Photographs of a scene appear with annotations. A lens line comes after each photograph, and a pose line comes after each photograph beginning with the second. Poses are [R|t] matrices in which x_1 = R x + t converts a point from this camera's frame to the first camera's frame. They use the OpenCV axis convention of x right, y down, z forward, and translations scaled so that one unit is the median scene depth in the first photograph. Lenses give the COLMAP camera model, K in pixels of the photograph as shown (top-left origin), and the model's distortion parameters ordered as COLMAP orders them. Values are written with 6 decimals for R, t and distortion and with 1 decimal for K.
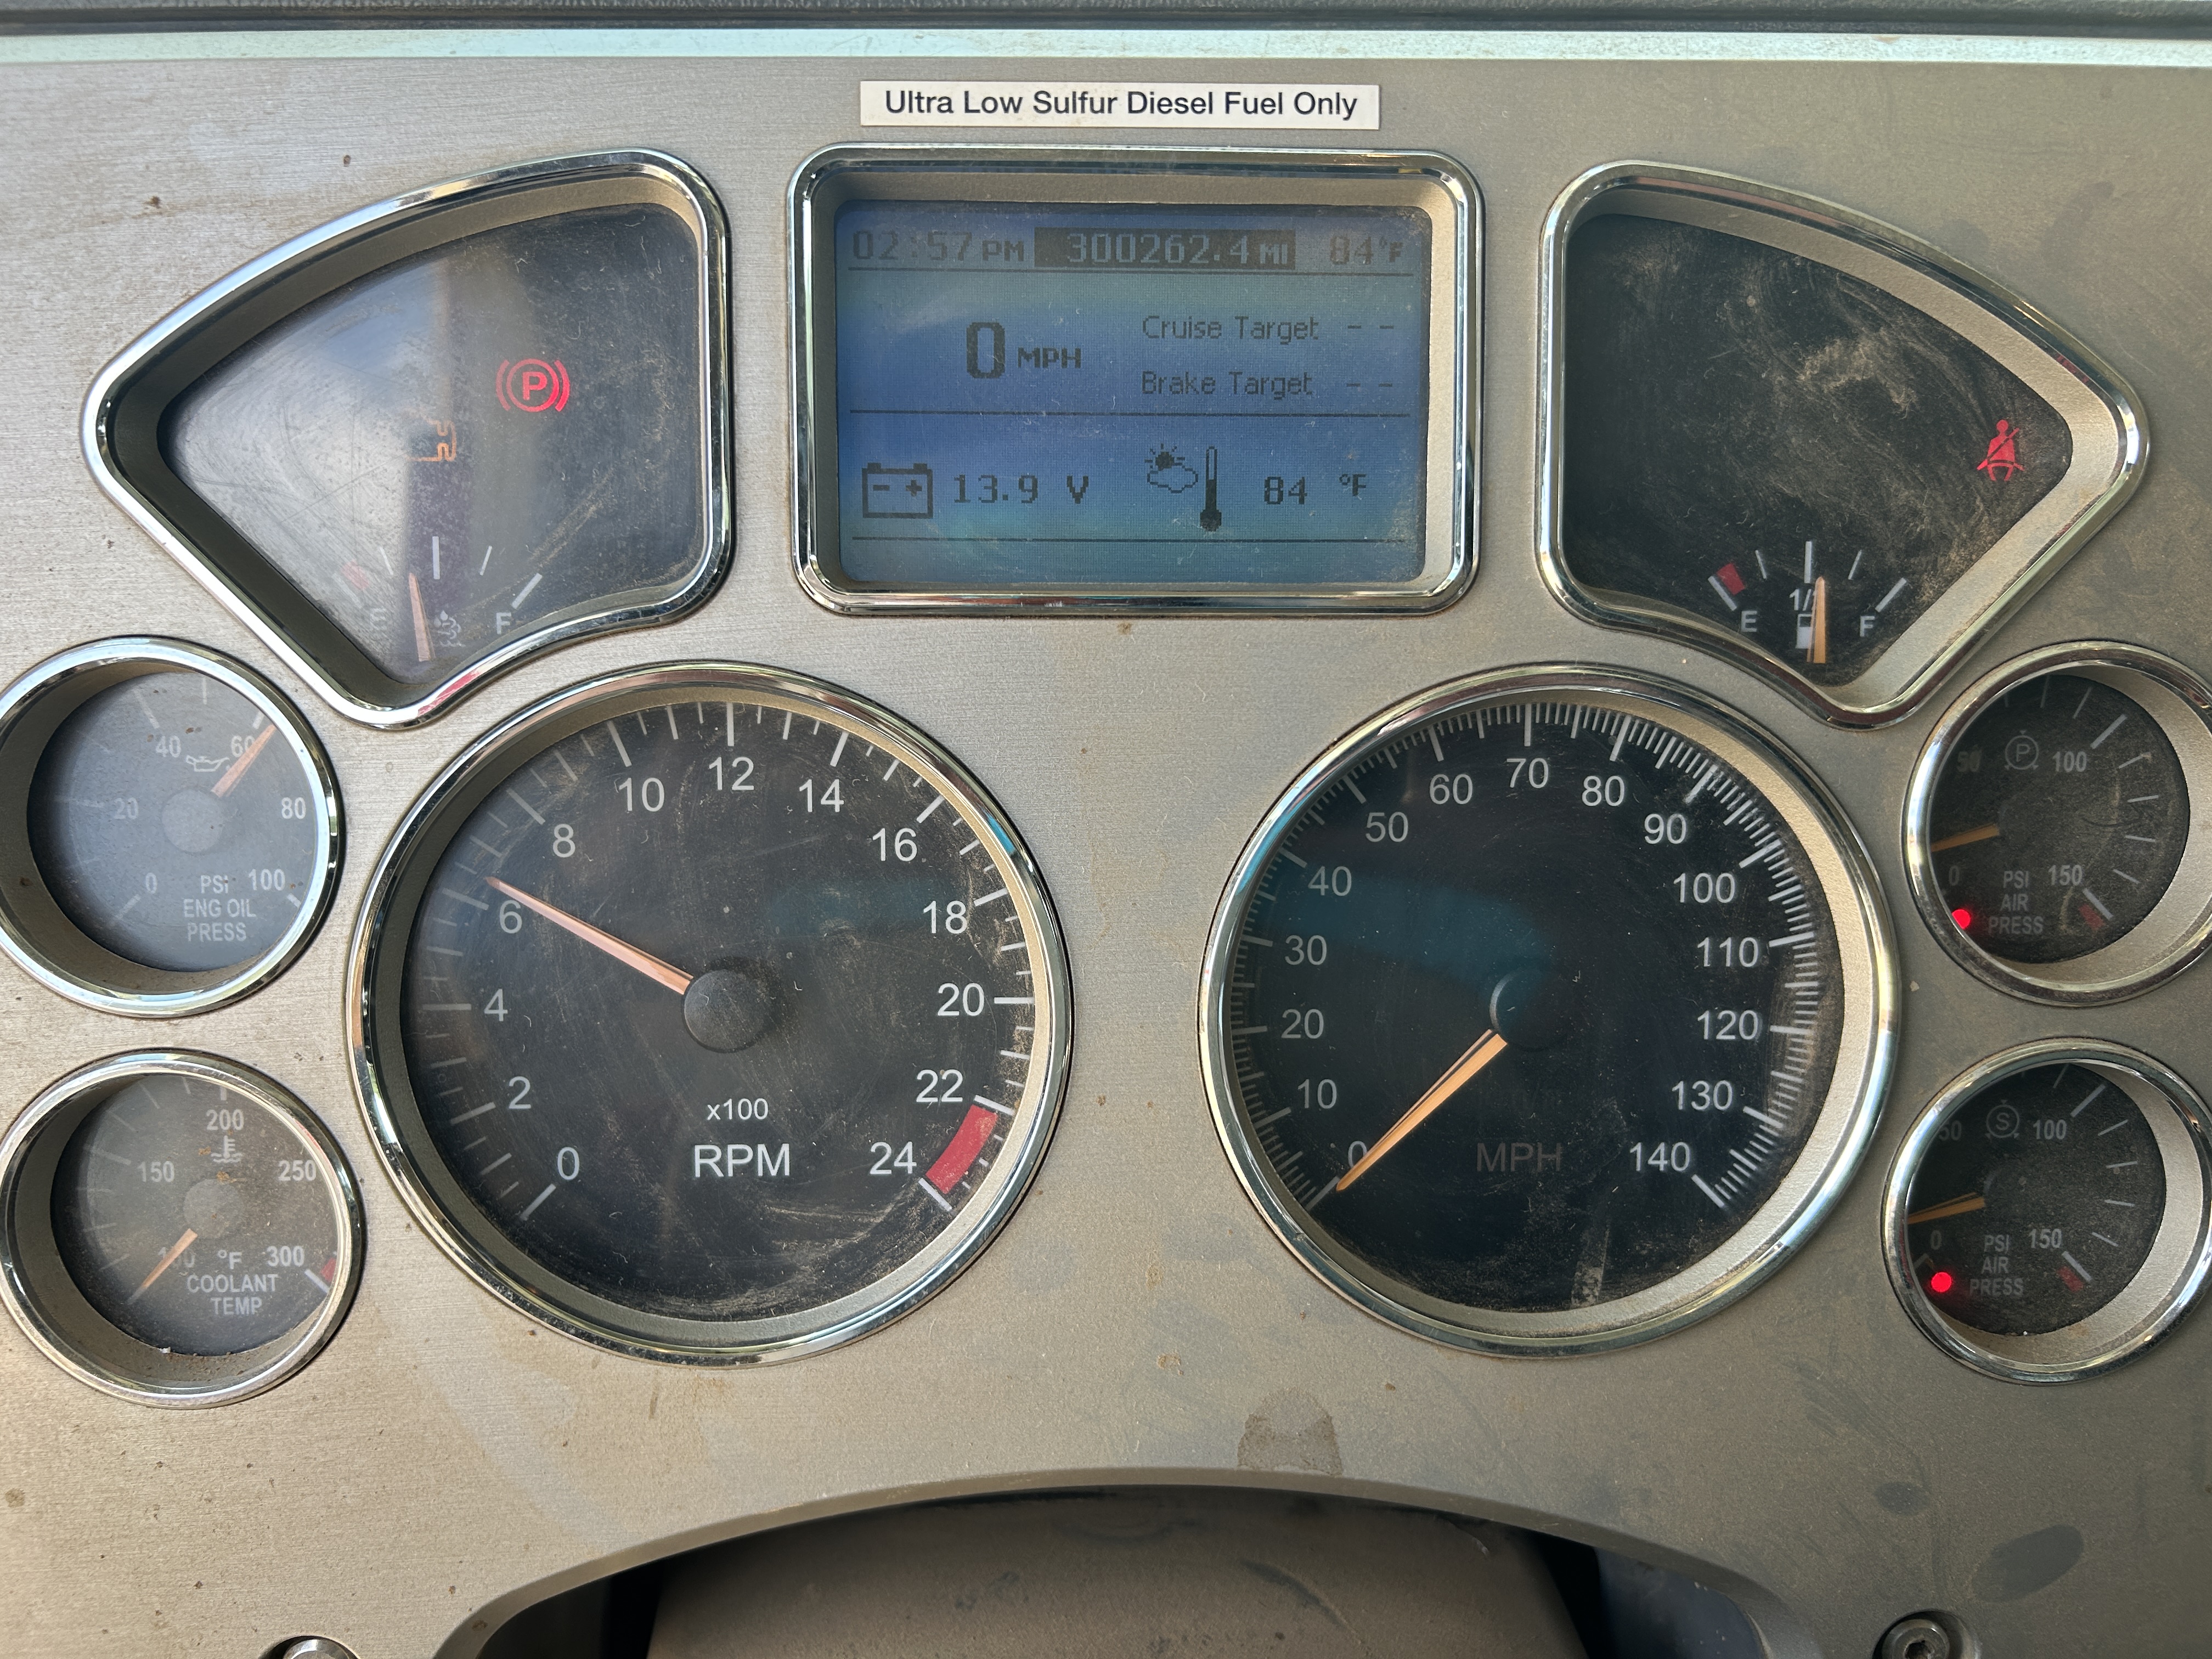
lens RADIAL K [[1848.8, 0, 1122.8], [0, 1848.8, 833.0], [0, 0, 1]] dist [0.177637, -0.212531]
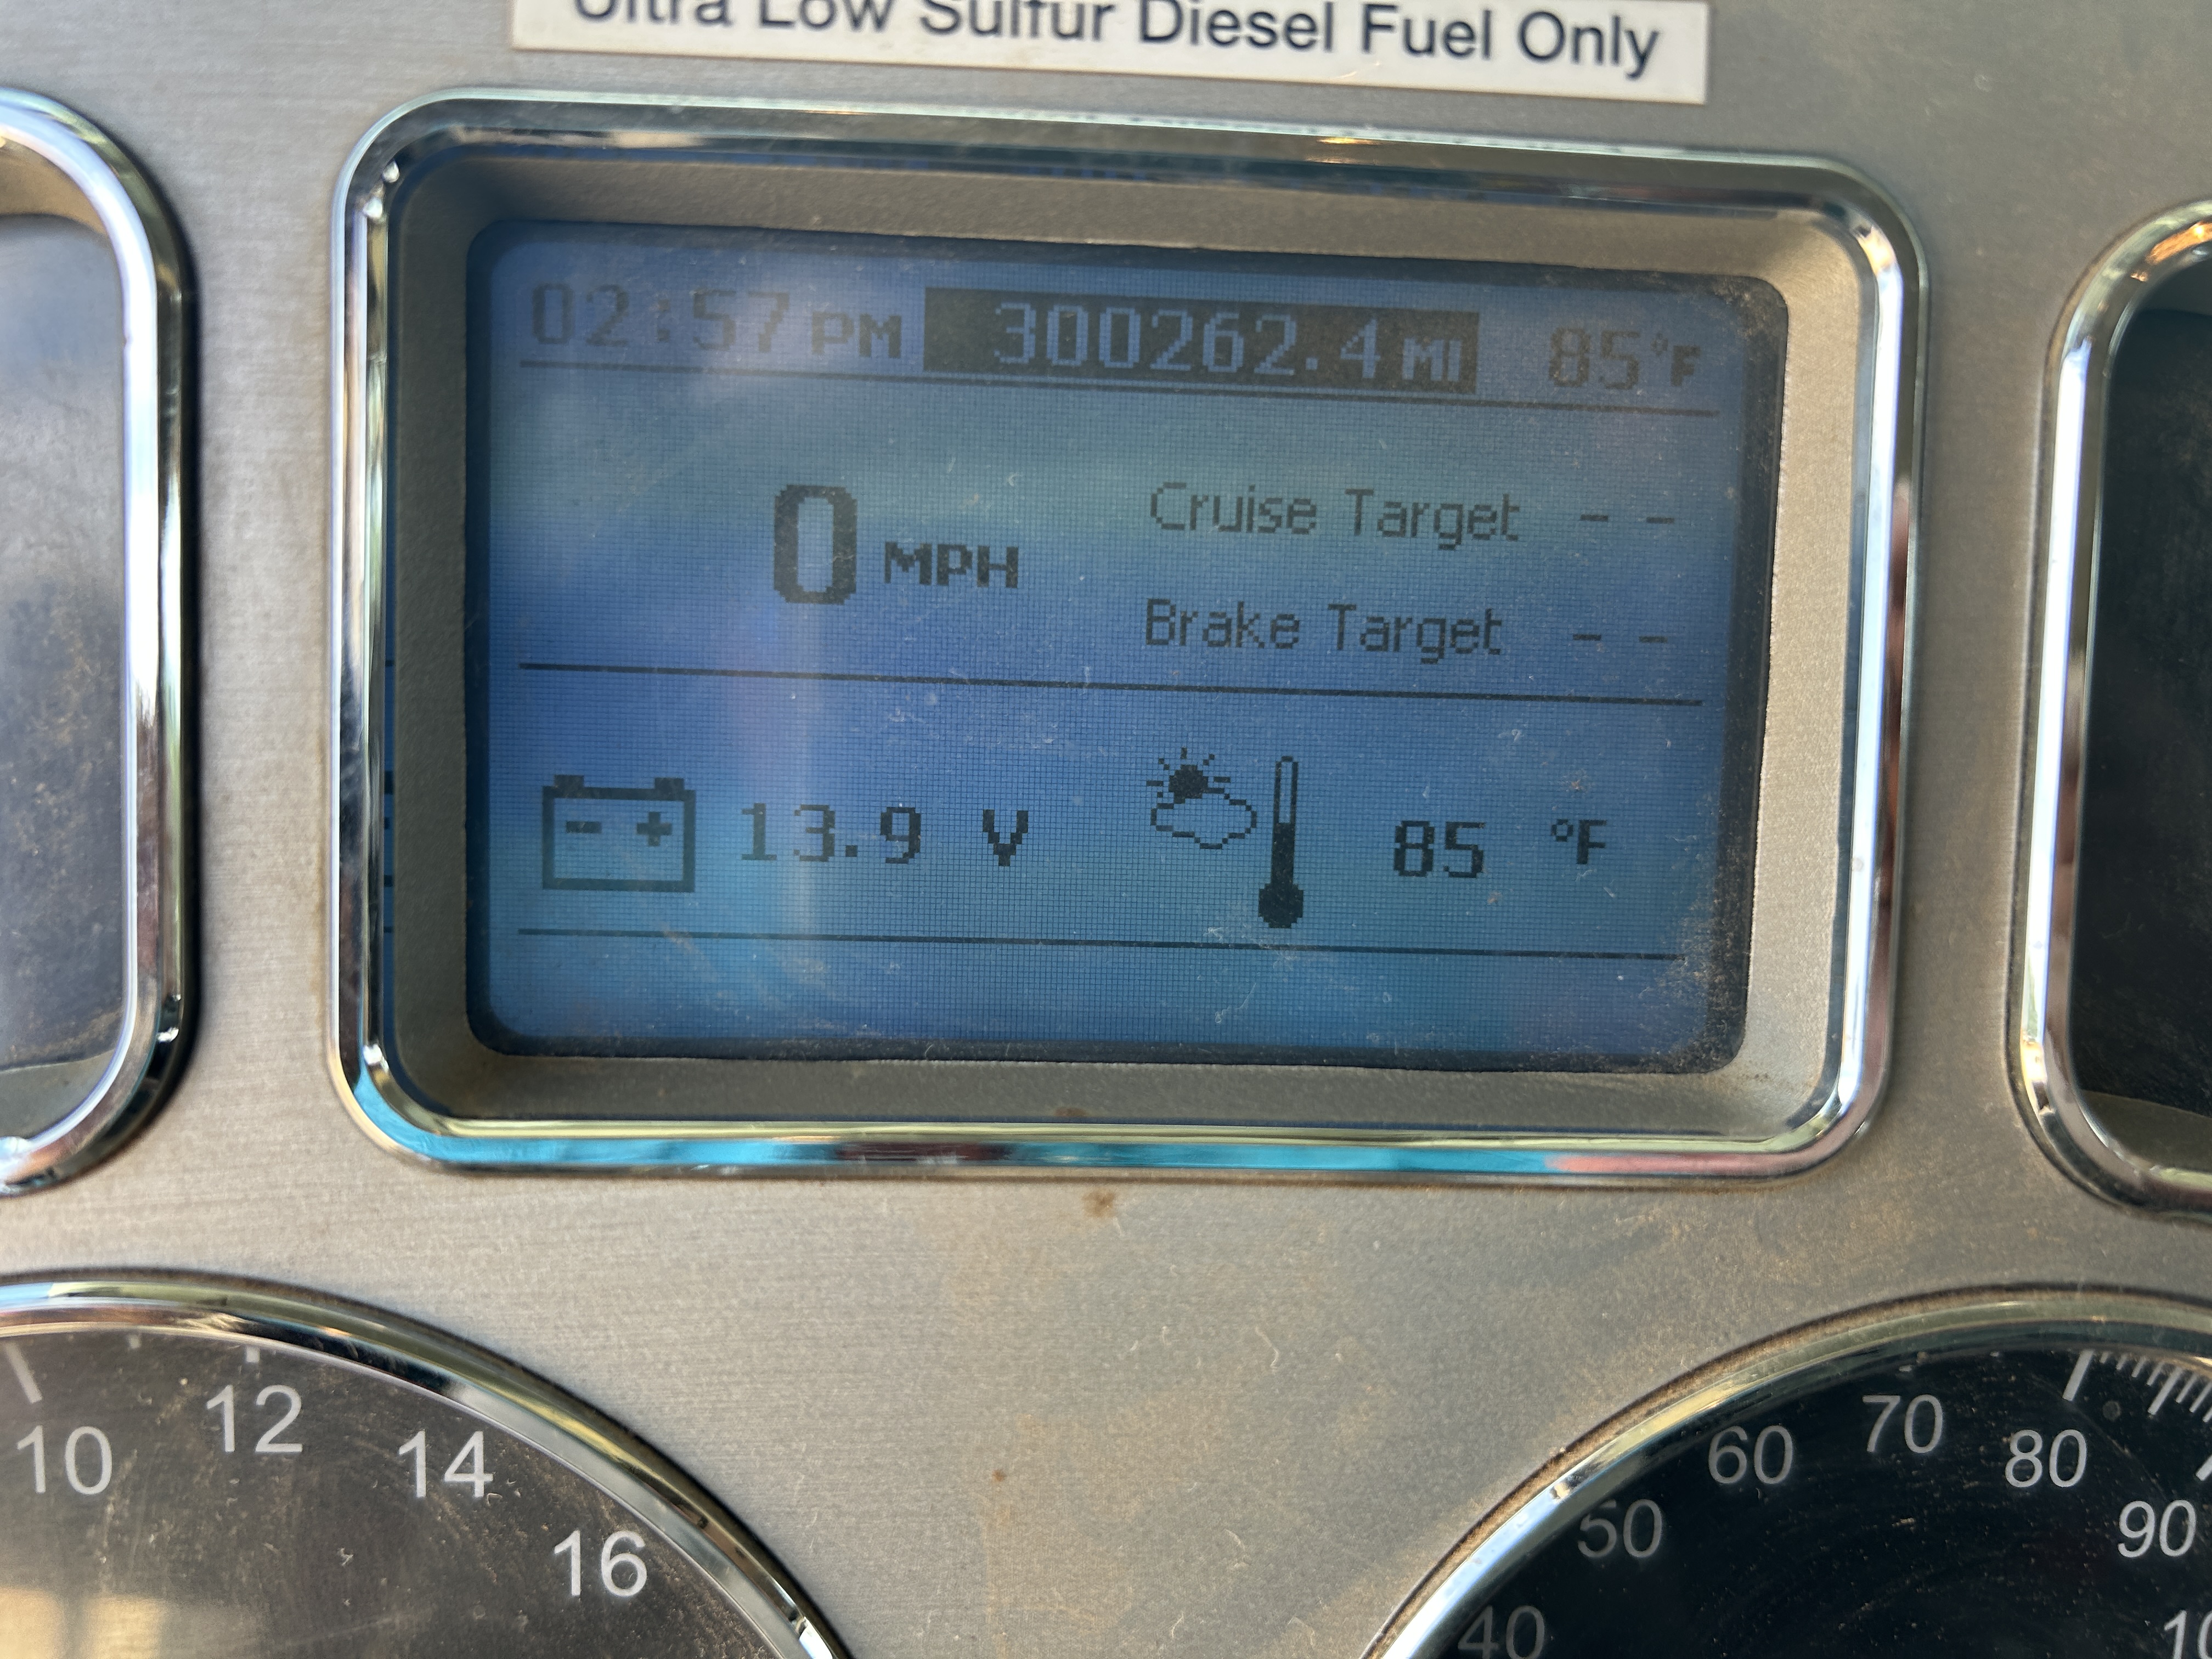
lens RADIAL K [[1644.6, 0, 1106.0], [0, 1644.6, 829.5], [0, 0, 1]] dist [0.062509, -0.066334]
pose [[0.999312, 0.026893, 0.025549, -0.009152], [-0.028024, 0.998593, 0.045008, -0.207609], [-0.024303, -0.045693, 0.998660, 0.582678]]
